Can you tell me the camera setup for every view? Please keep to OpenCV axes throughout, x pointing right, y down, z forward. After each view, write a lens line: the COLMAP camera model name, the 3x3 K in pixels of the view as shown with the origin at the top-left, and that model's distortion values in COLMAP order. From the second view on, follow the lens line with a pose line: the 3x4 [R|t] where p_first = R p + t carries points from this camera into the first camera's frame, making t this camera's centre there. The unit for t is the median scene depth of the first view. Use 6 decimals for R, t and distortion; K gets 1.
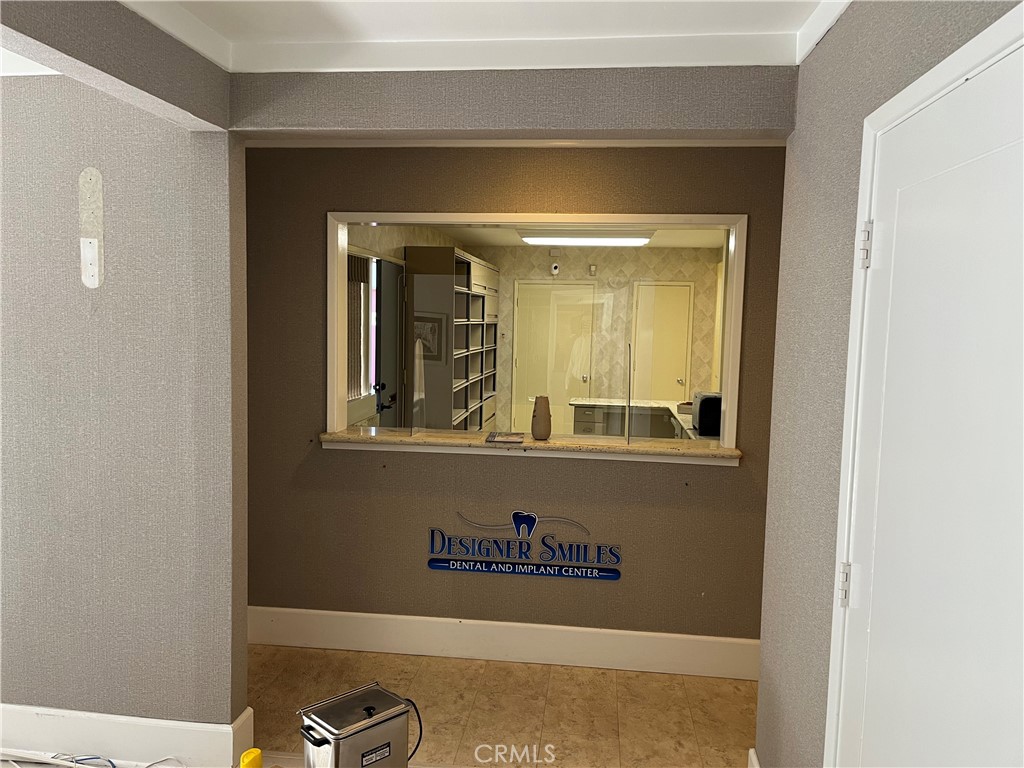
lens RADIAL K [[801.4, 0, 512.0], [0, 801.4, 384.0], [0, 0, 1]] dist [-0.003123, 0.000461]
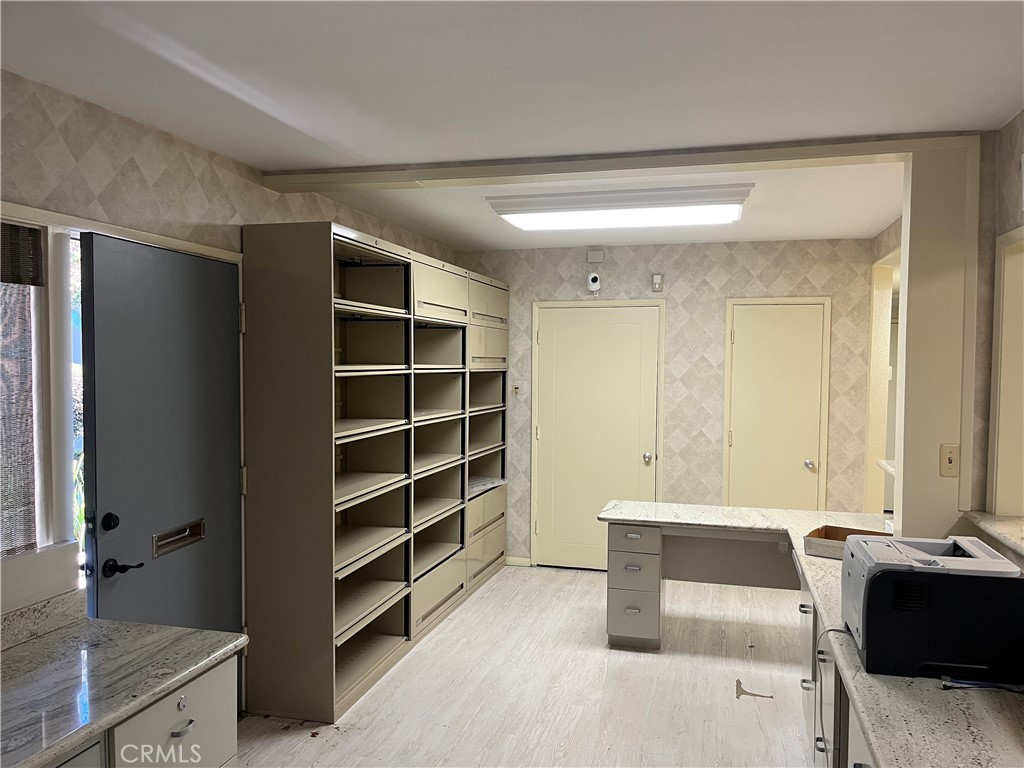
lens RADIAL K [[801.4, 0, 512.0], [0, 801.4, 384.0], [0, 0, 1]] dist [-0.003123, 0.000461]
pose [[0.988902, -0.009795, -0.148245, 0.082217], [0.001638, 0.998483, -0.055046, -0.031253], [0.148559, 0.054192, 0.987418, 0.386858]]
